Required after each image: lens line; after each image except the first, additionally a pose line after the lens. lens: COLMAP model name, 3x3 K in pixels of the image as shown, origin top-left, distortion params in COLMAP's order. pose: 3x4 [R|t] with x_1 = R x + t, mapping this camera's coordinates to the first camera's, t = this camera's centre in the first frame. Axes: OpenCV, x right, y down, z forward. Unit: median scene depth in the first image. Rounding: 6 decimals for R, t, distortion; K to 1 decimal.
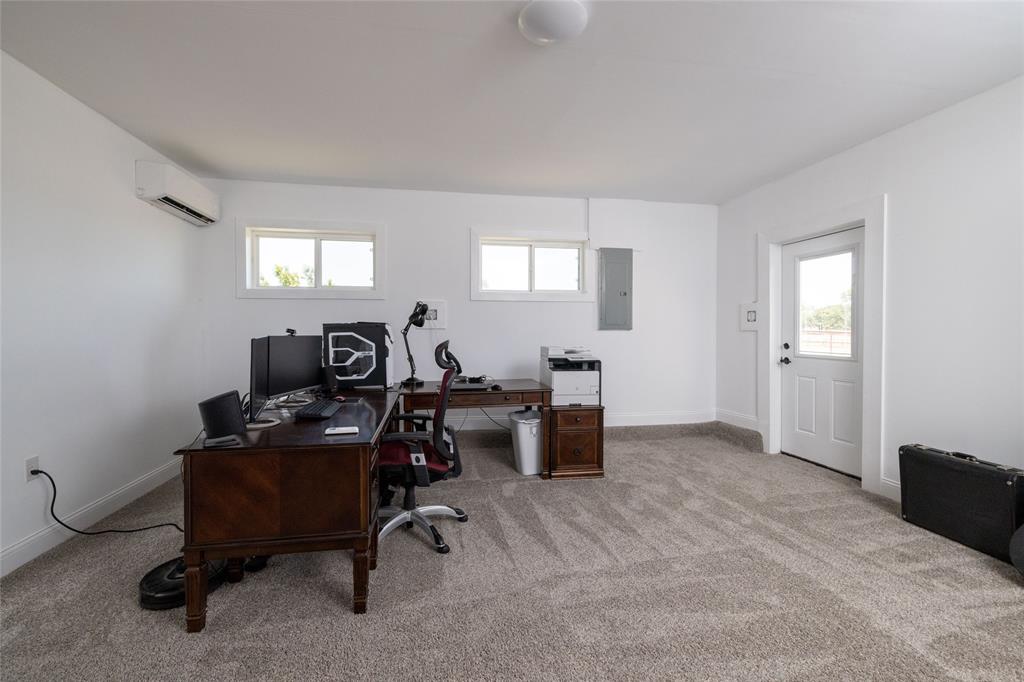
lens RADIAL K [[425.1, 0, 503.4], [0, 425.1, 335.5], [0, 0, 1]] dist [-0.002620, 0.000403]
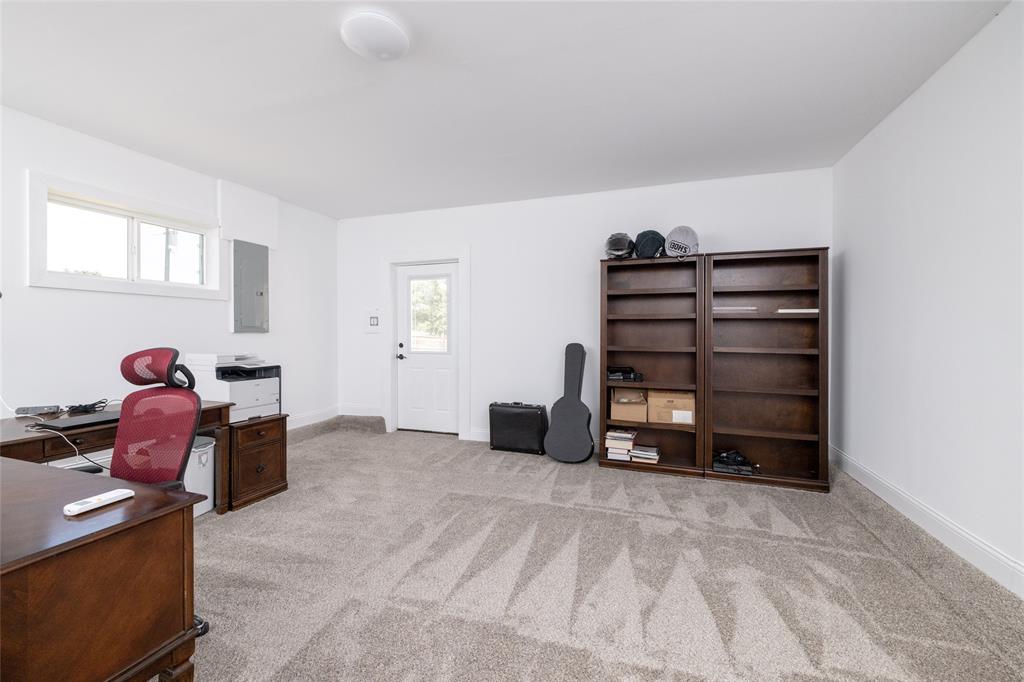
lens RADIAL K [[425.1, 0, 503.4], [0, 425.1, 335.5], [0, 0, 1]] dist [-0.002620, 0.000403]
pose [[0.497350, -0.006914, 0.867522, -0.342519], [0.011529, 0.999933, 0.001360, -0.003499], [-0.867473, 0.009325, 0.497396, 0.111342]]
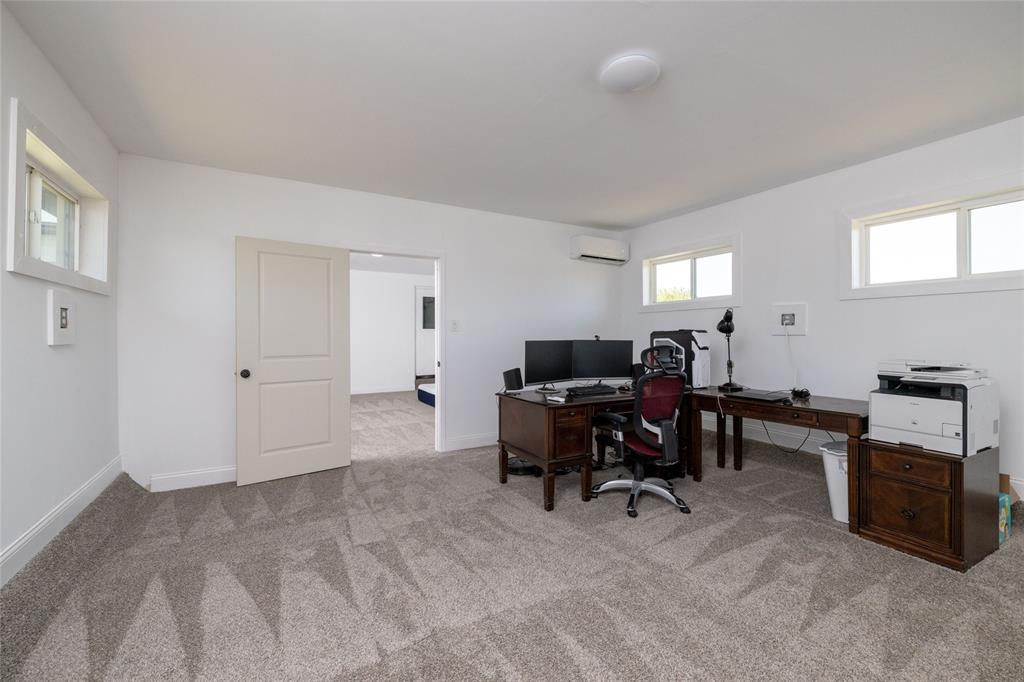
lens RADIAL K [[425.1, 0, 503.4], [0, 425.1, 335.5], [0, 0, 1]] dist [-0.002620, 0.000403]
pose [[0.336412, -0.001142, -0.941714, 0.597300], [-0.012835, 0.999901, -0.005797, -0.002226], [0.941627, 0.014037, 0.336364, 0.149597]]
